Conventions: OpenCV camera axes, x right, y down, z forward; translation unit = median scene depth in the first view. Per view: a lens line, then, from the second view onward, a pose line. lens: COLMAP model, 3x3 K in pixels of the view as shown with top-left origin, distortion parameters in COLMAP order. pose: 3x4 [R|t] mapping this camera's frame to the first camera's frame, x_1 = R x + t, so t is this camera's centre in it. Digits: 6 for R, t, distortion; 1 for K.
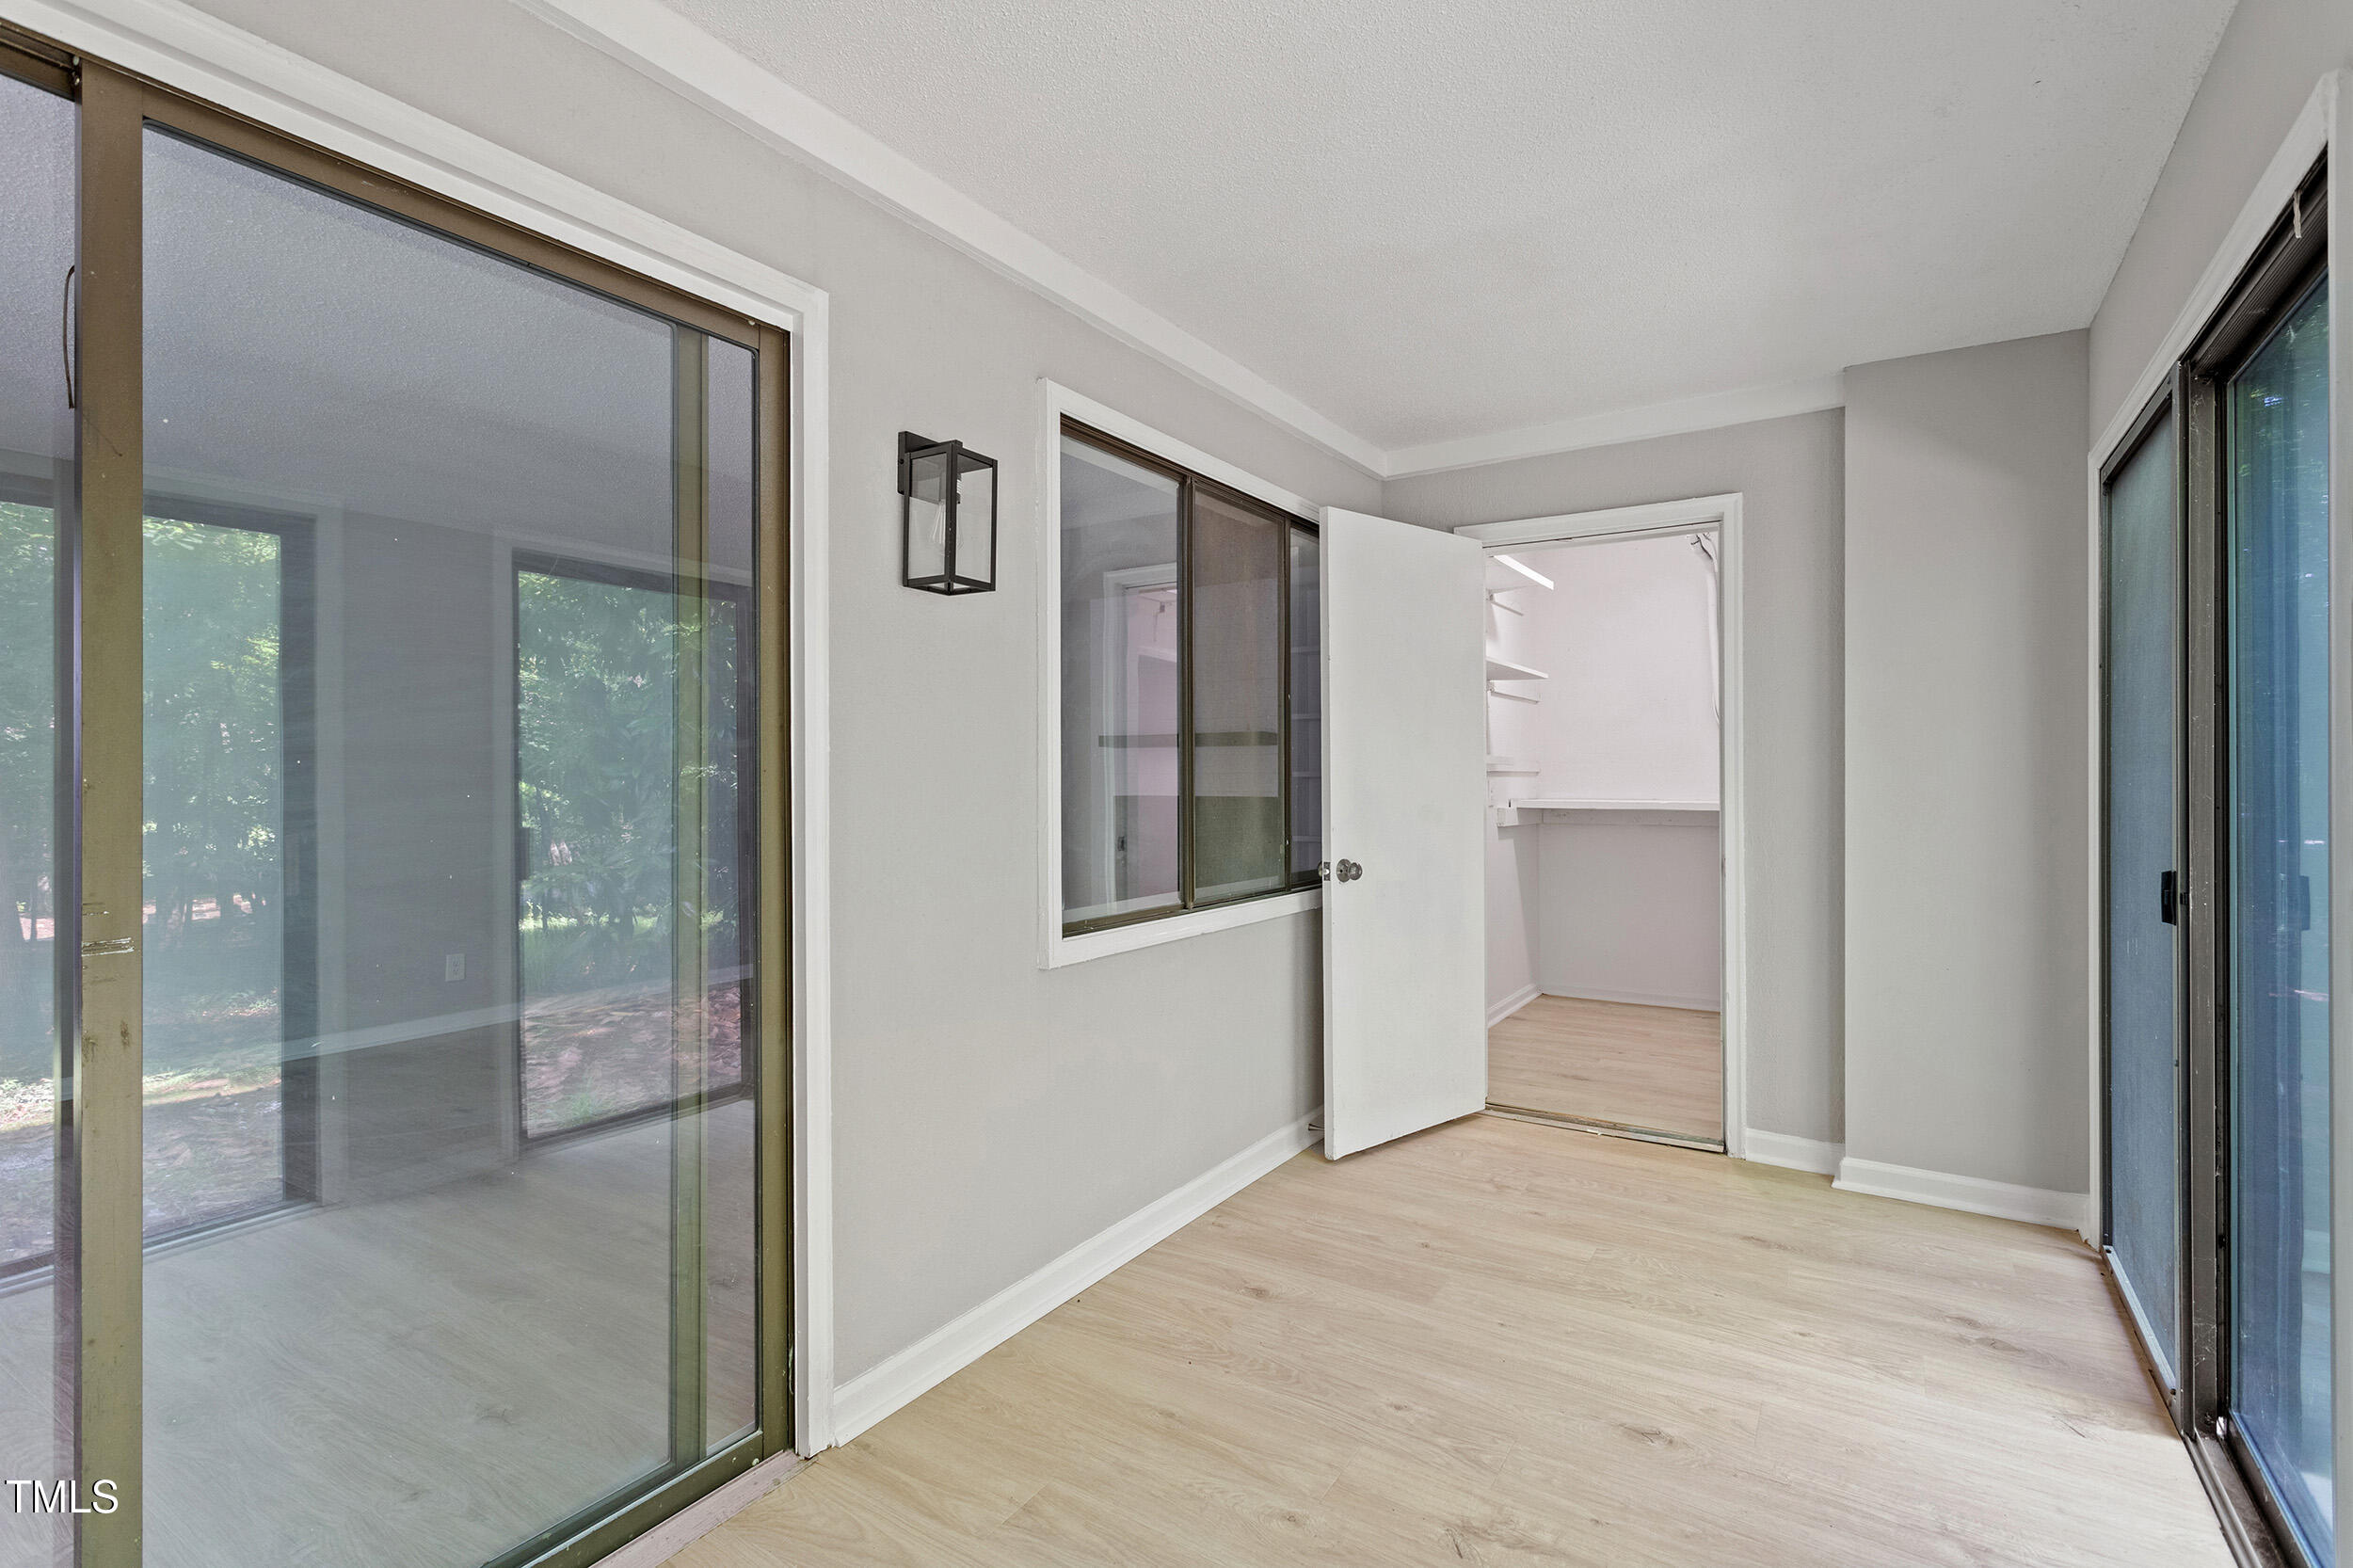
lens RADIAL K [[1125.2, 0, 1172.9], [0, 1125.2, 780.6], [0, 0, 1]] dist [0.006682, 0.000678]
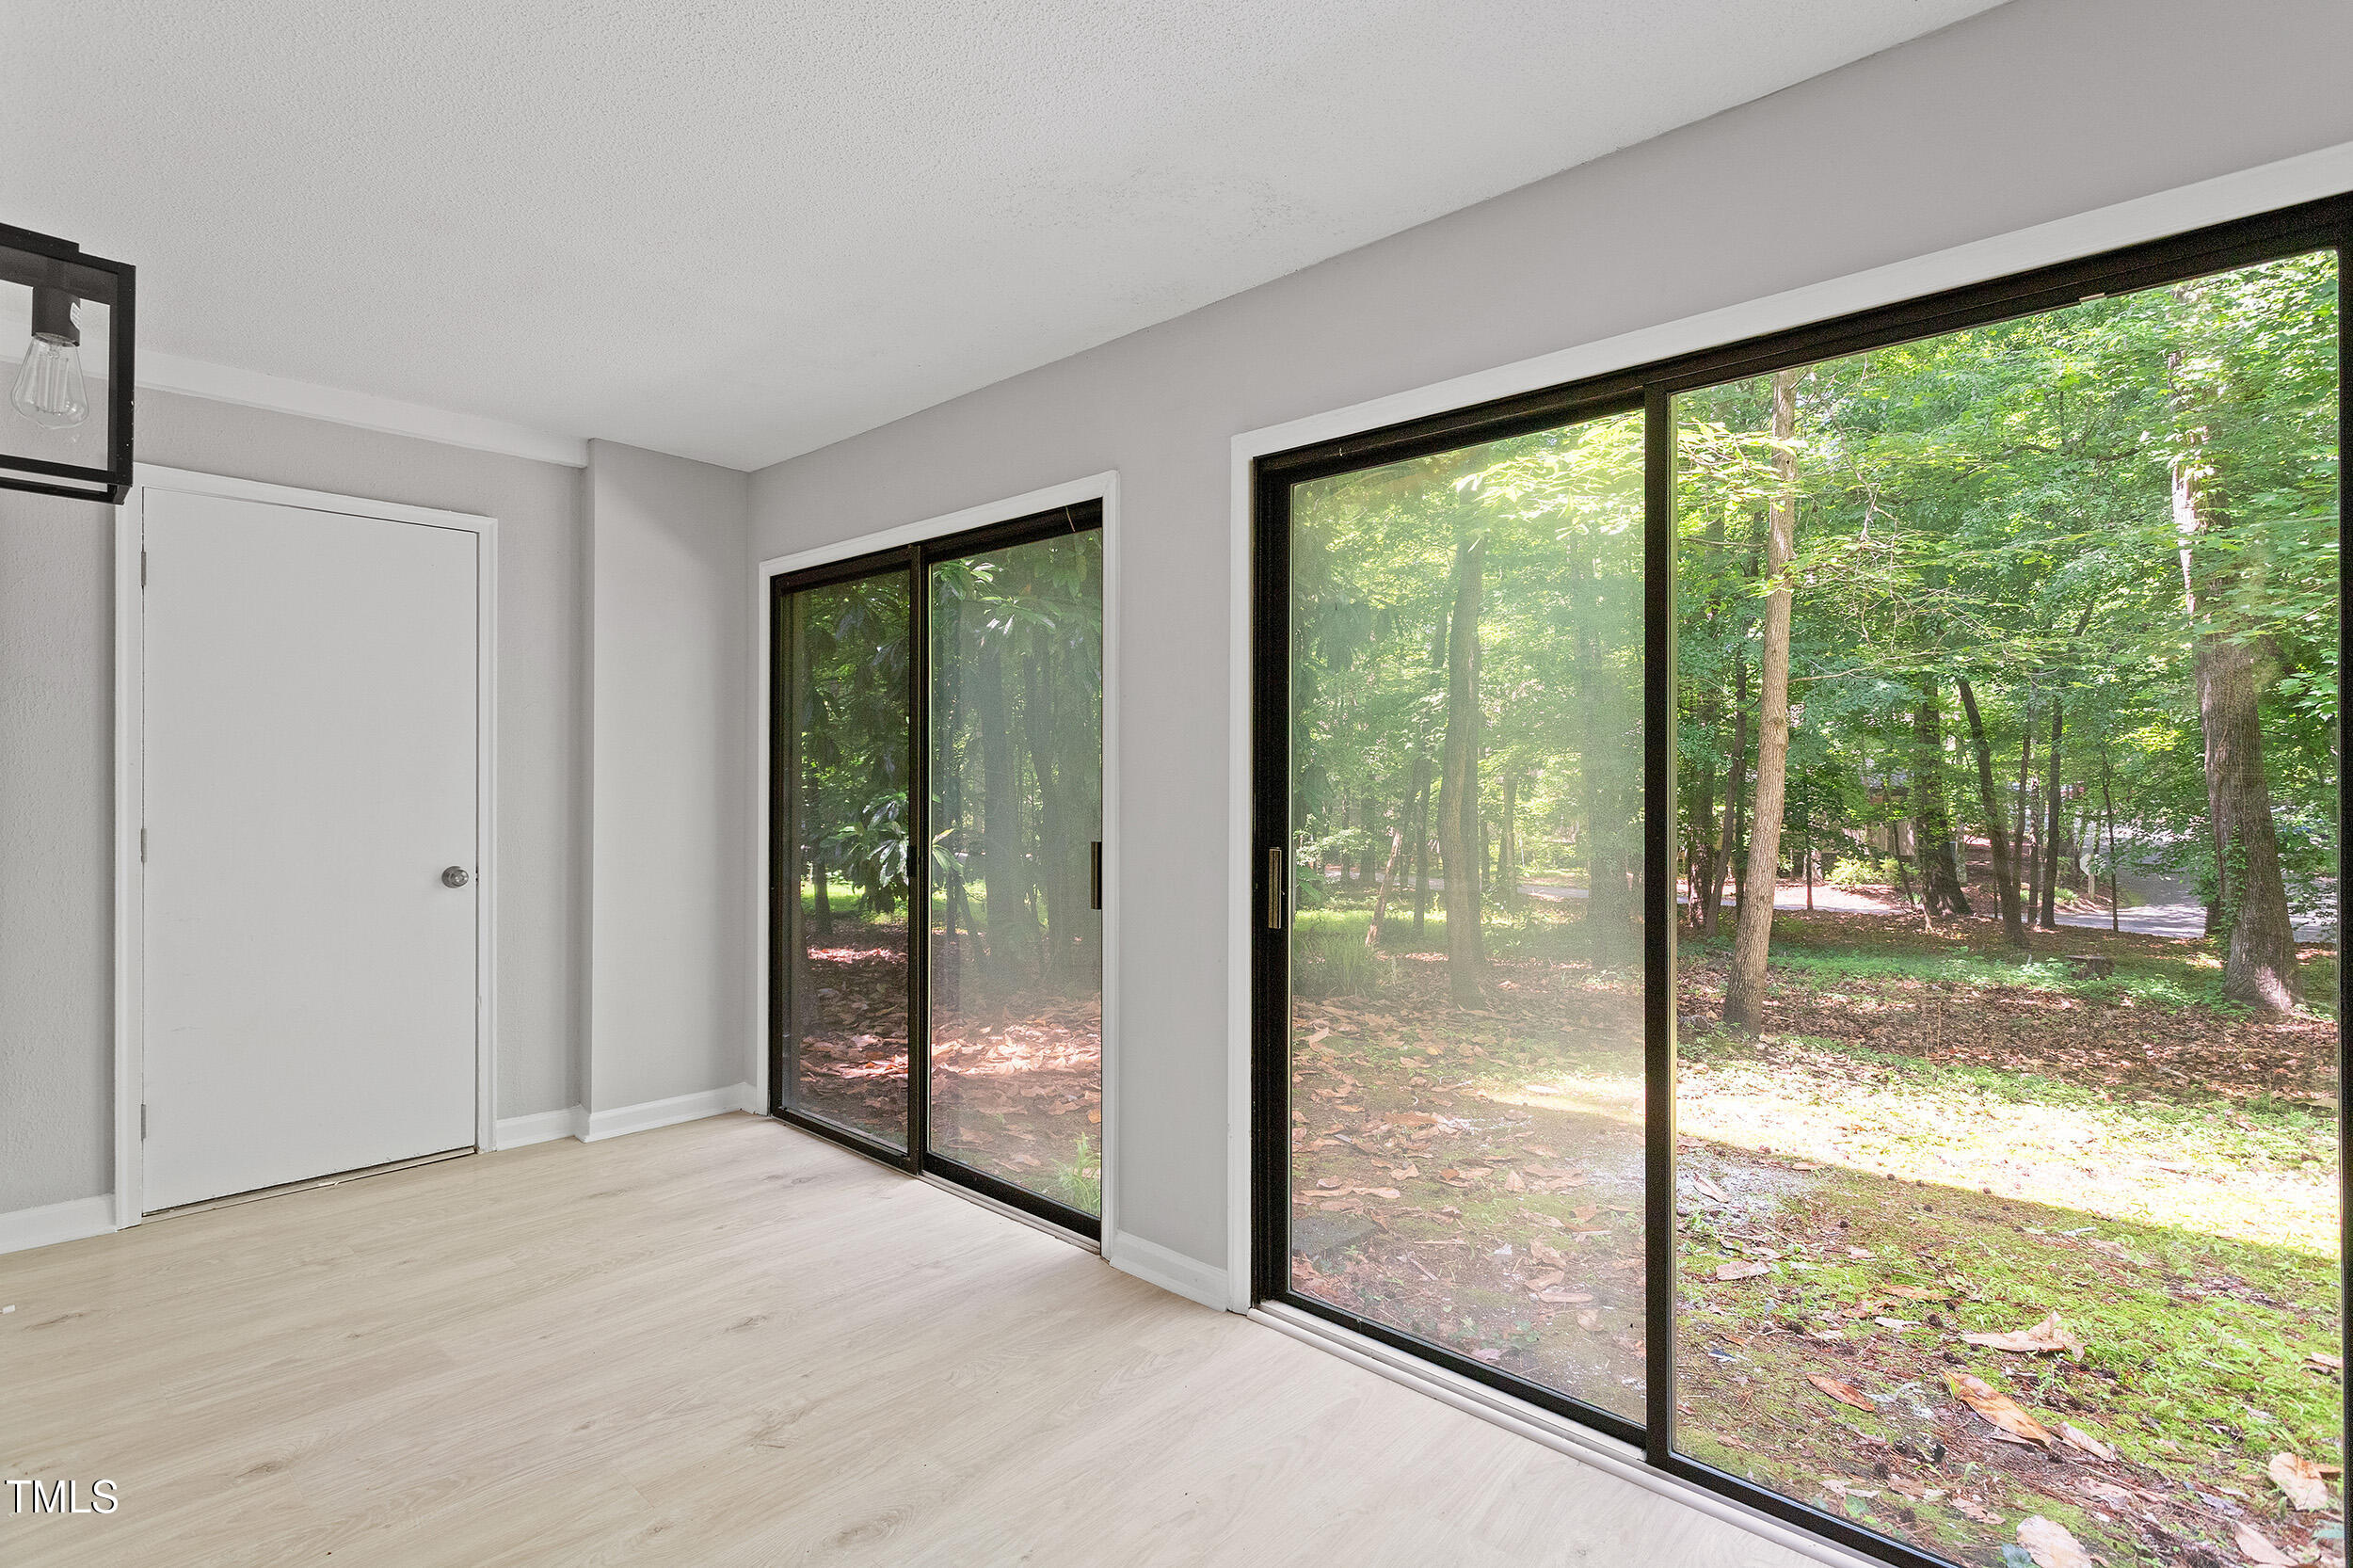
lens RADIAL K [[1125.2, 0, 1174.8], [0, 1125.2, 786.3], [0, 0, 1]] dist [0.006682, 0.000678]
pose [[0.167442, 0.001558, 0.985881, -0.516373], [0.000623, 0.999998, -0.001686, -0.002382], [-0.985882, 0.000897, 0.167440, 0.242726]]
